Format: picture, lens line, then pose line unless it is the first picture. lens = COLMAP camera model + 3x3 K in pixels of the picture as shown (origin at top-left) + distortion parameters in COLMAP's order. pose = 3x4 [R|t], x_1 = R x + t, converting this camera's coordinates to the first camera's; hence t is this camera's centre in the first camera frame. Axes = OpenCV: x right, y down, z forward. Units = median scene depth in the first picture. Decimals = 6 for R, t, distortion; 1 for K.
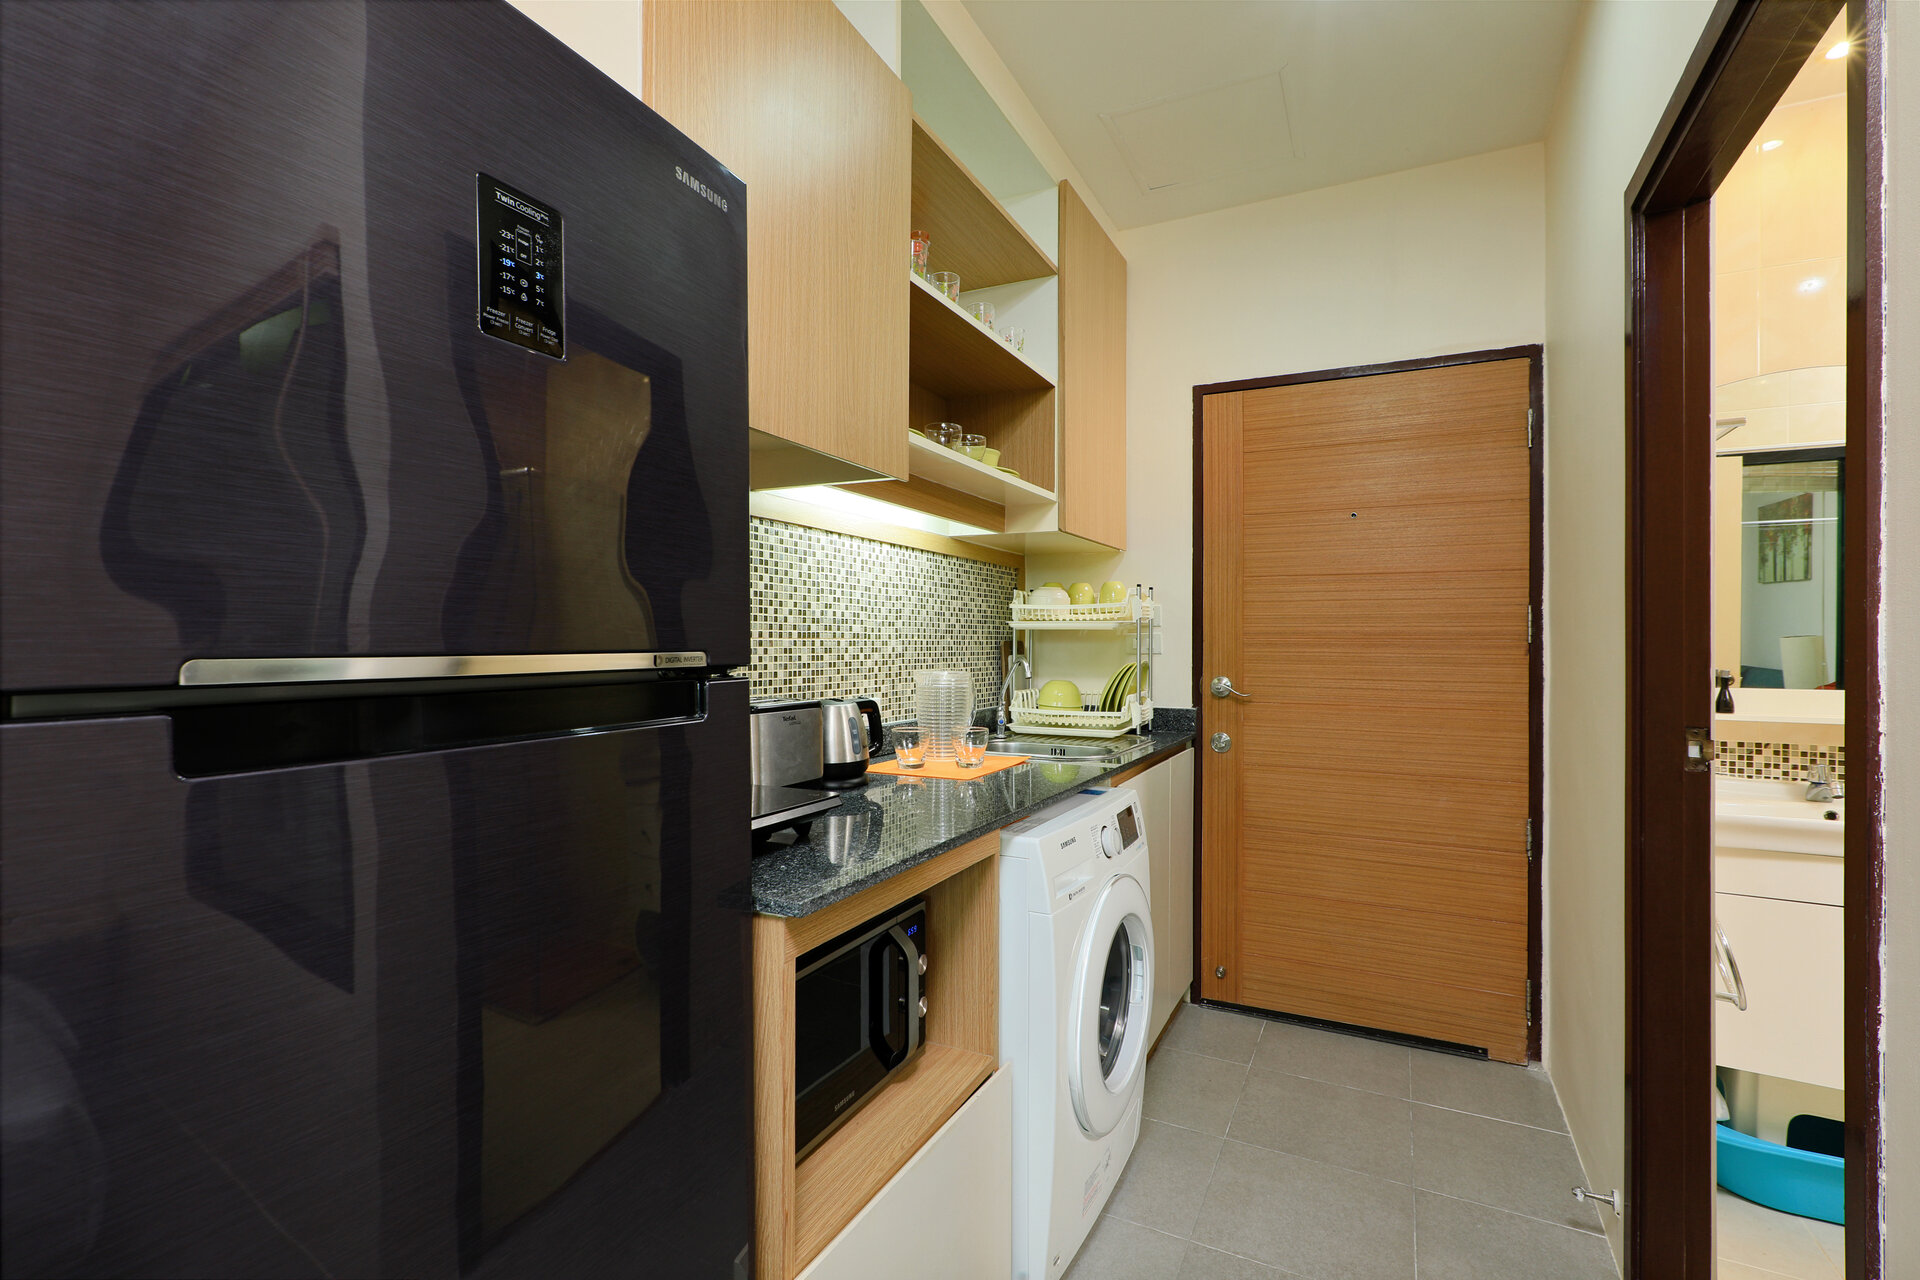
lens RADIAL K [[902.5, 0, 944.4], [0, 902.5, 639.3], [0, 0, 1]] dist [0.002564, 0.006838]
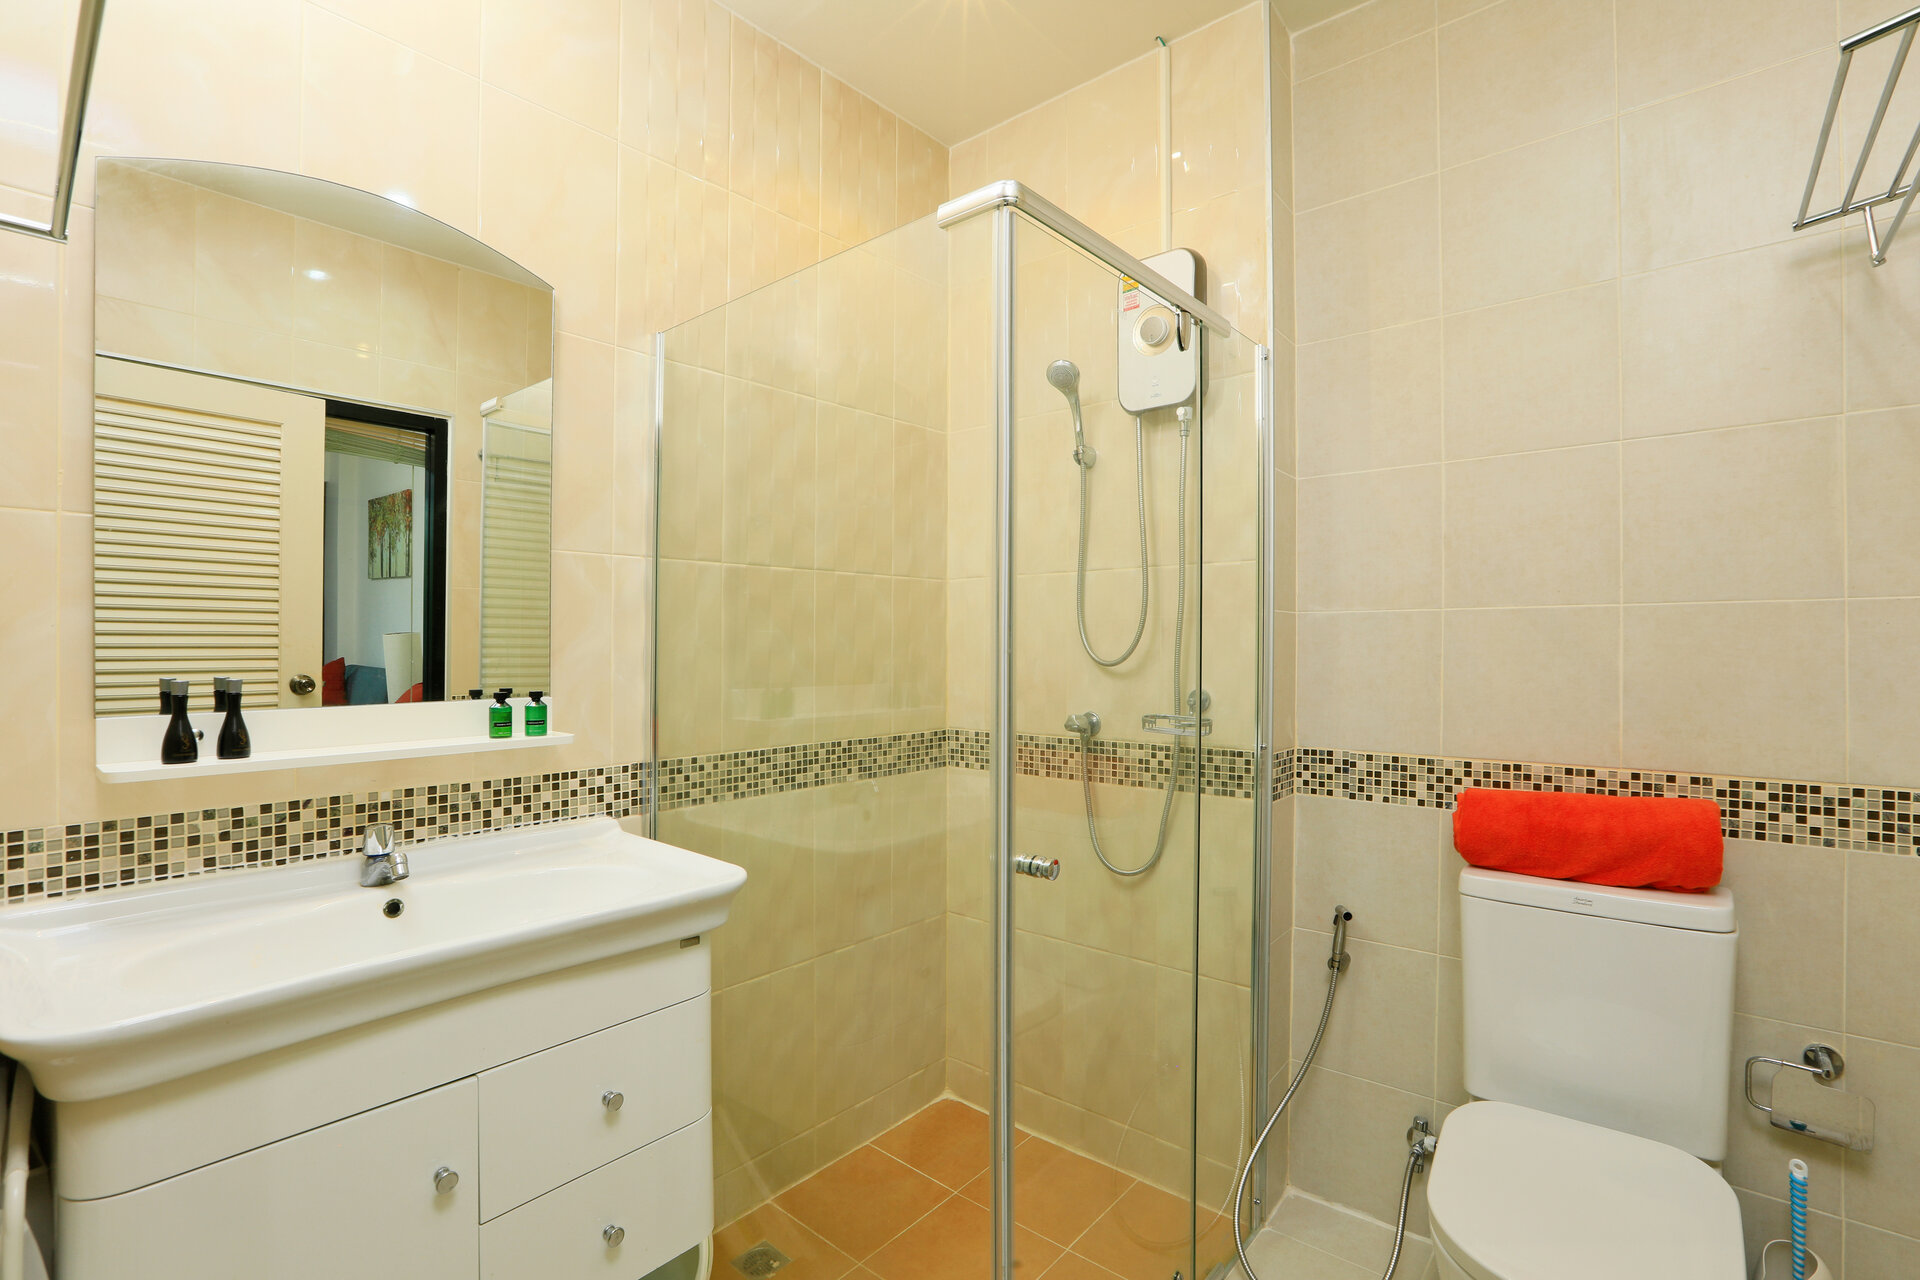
lens RADIAL K [[902.5, 0, 944.8], [0, 902.5, 643.0], [0, 0, 1]] dist [0.002564, 0.006838]
pose [[0.284141, -0.008208, 0.958747, 0.448173], [0.004946, 0.999963, 0.007095, 0.008503], [-0.958770, 0.002726, 0.284171, 0.422080]]
